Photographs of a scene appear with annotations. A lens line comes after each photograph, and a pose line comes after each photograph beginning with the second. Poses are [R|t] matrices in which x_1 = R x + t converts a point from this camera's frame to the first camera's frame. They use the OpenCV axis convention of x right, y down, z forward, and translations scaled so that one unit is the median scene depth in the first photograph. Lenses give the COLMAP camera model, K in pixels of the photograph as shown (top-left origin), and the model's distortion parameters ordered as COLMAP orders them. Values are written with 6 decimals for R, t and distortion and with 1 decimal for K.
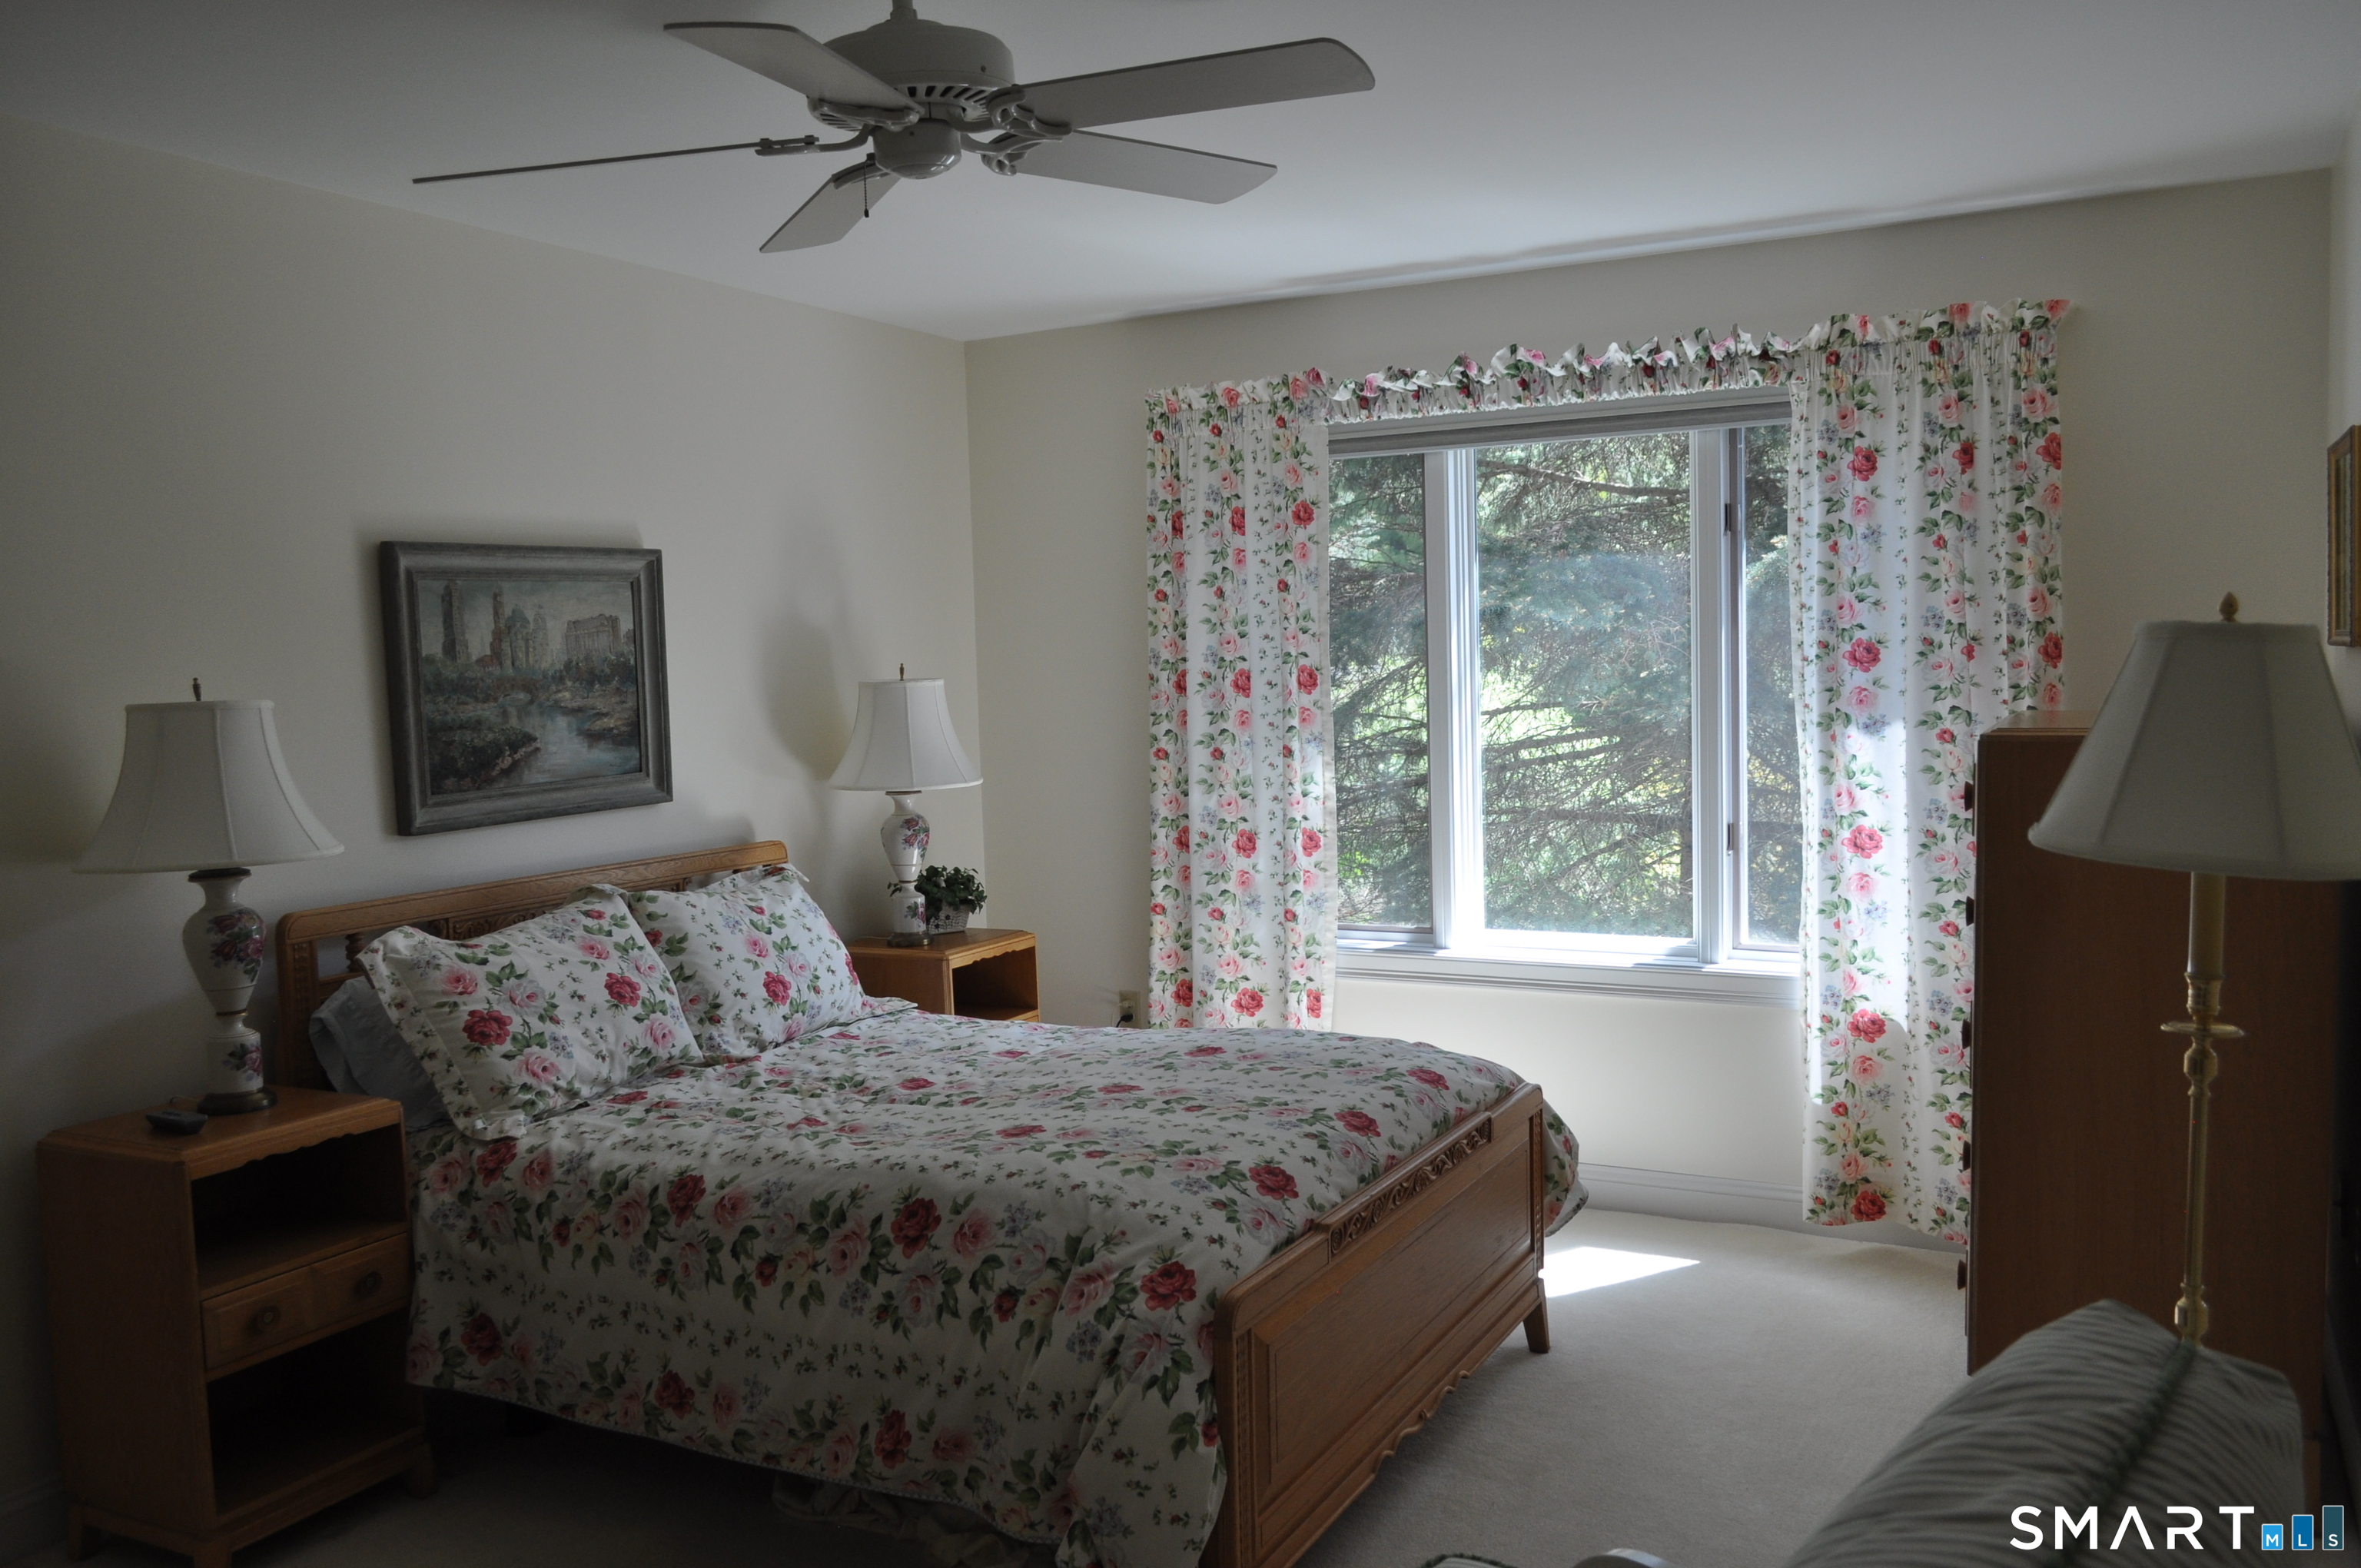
lens RADIAL K [[1844.8, 0, 1194.2], [0, 1844.8, 796.5], [0, 0, 1]] dist [-0.002947, 0.002639]
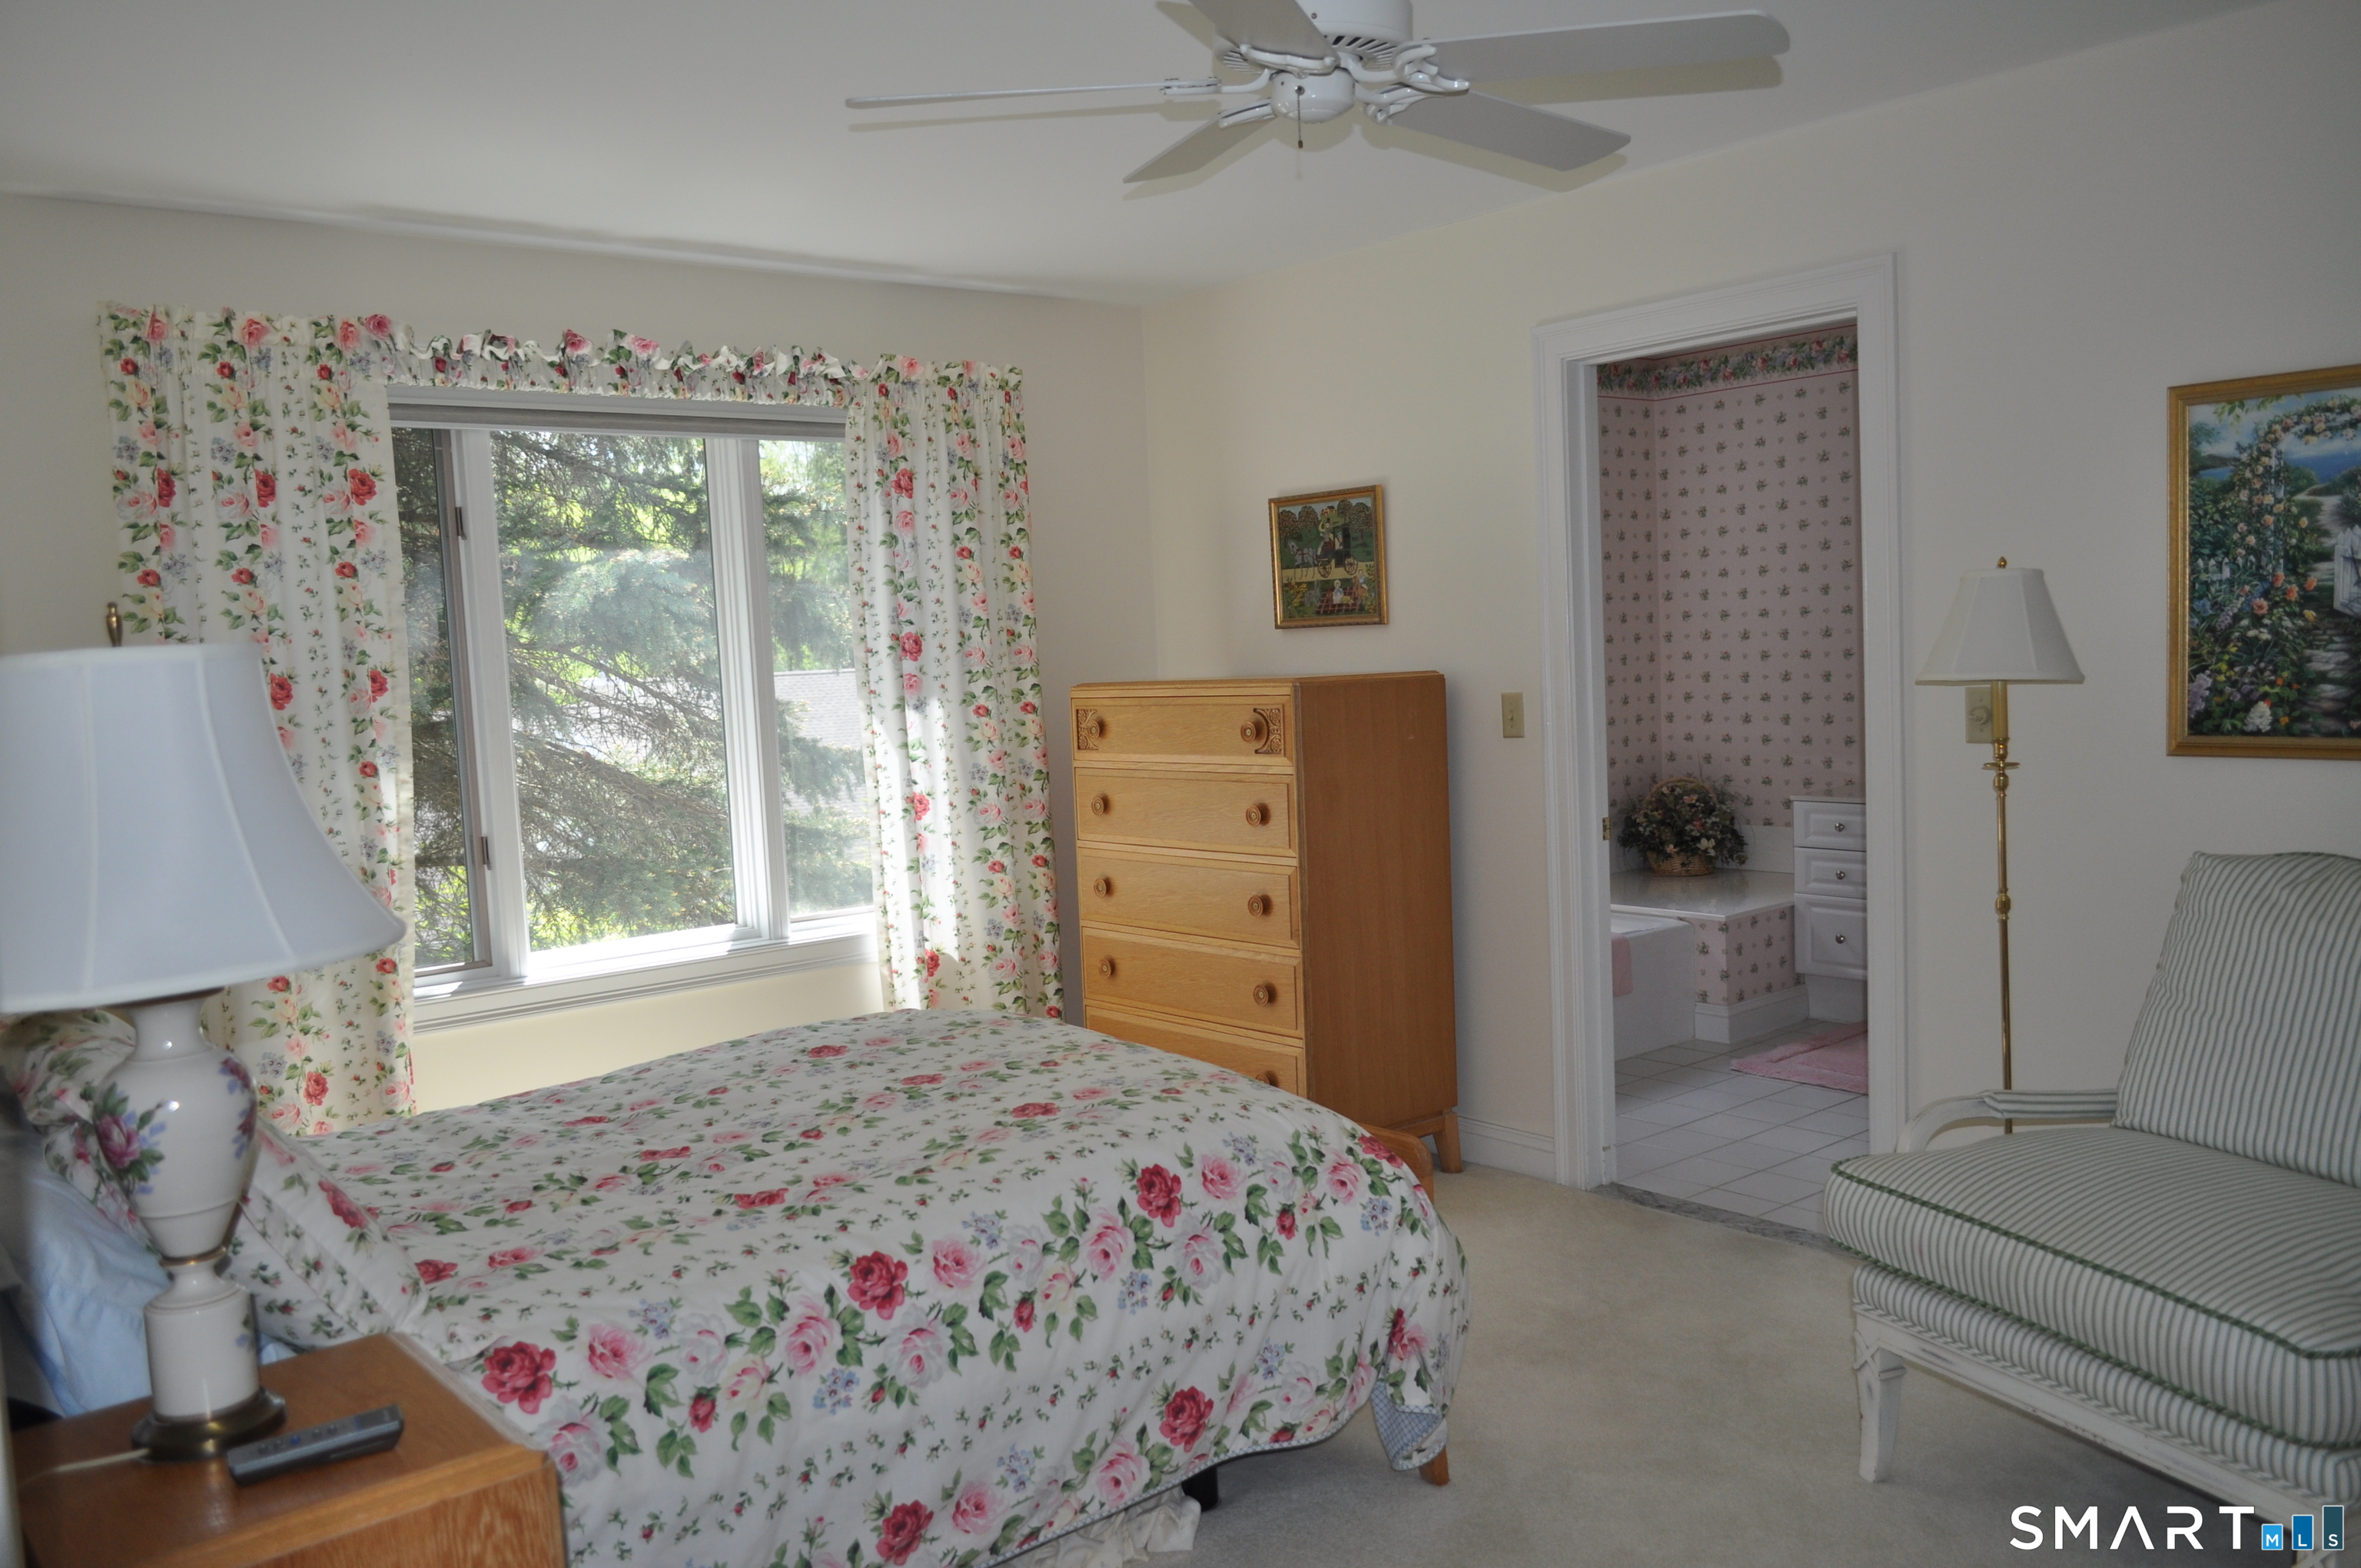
lens RADIAL K [[1844.8, 0, 1192.7], [0, 1844.8, 780.8], [0, 0, 1]] dist [-0.002947, 0.002639]
pose [[0.386055, -0.061357, 0.920433, -0.652860], [0.105011, 0.994223, 0.022231, 0.000976], [-0.916479, 0.088073, 0.390268, 0.385823]]
